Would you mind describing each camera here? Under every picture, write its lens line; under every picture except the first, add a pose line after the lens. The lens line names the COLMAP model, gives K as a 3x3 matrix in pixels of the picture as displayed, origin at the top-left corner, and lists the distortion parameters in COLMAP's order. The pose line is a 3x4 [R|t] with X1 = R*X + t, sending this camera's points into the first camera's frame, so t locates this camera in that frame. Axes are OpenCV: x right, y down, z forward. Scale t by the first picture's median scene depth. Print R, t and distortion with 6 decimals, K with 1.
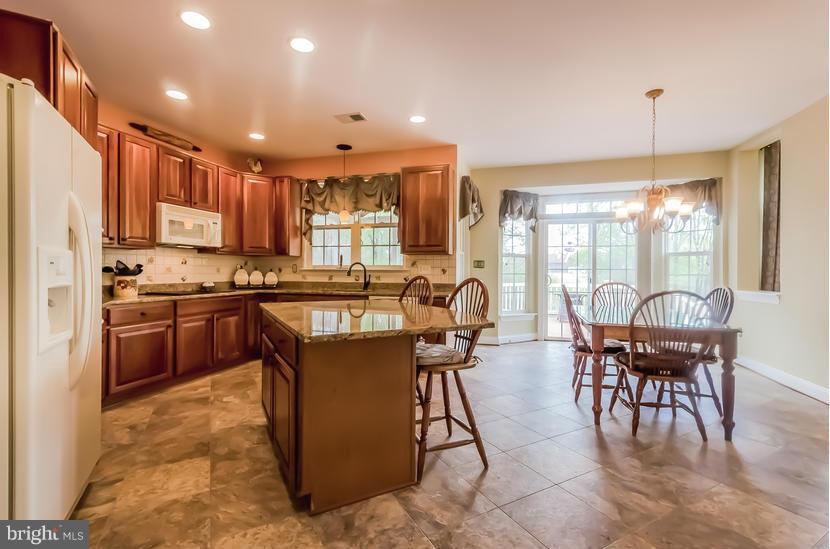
lens RADIAL K [[360.4, 0, 415.6], [0, 360.4, 275.4], [0, 0, 1]] dist [0.010927, -0.002709]
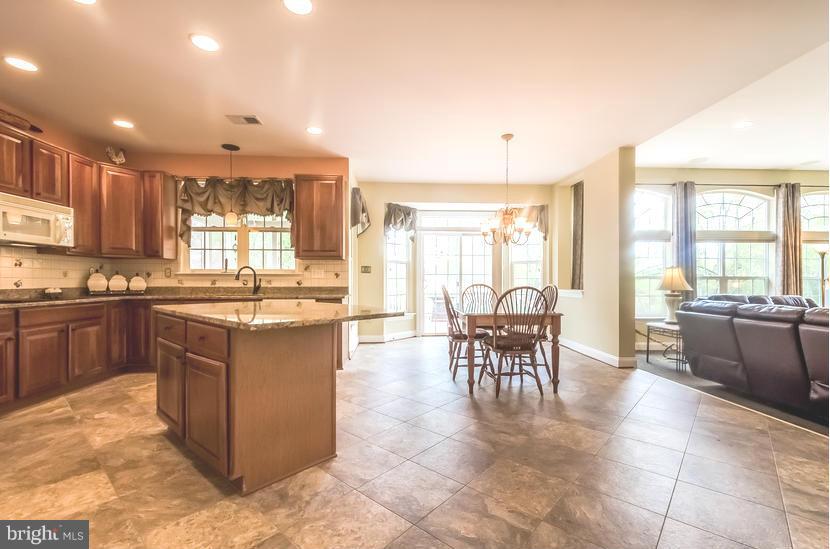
lens RADIAL K [[360.4, 0, 406.9], [0, 360.4, 281.0], [0, 0, 1]] dist [0.010927, -0.002709]
pose [[0.944424, -0.004490, 0.328700, -0.081845], [0.008389, 0.999910, -0.010445, 0.020403], [-0.328624, 0.012622, 0.944377, -0.078722]]
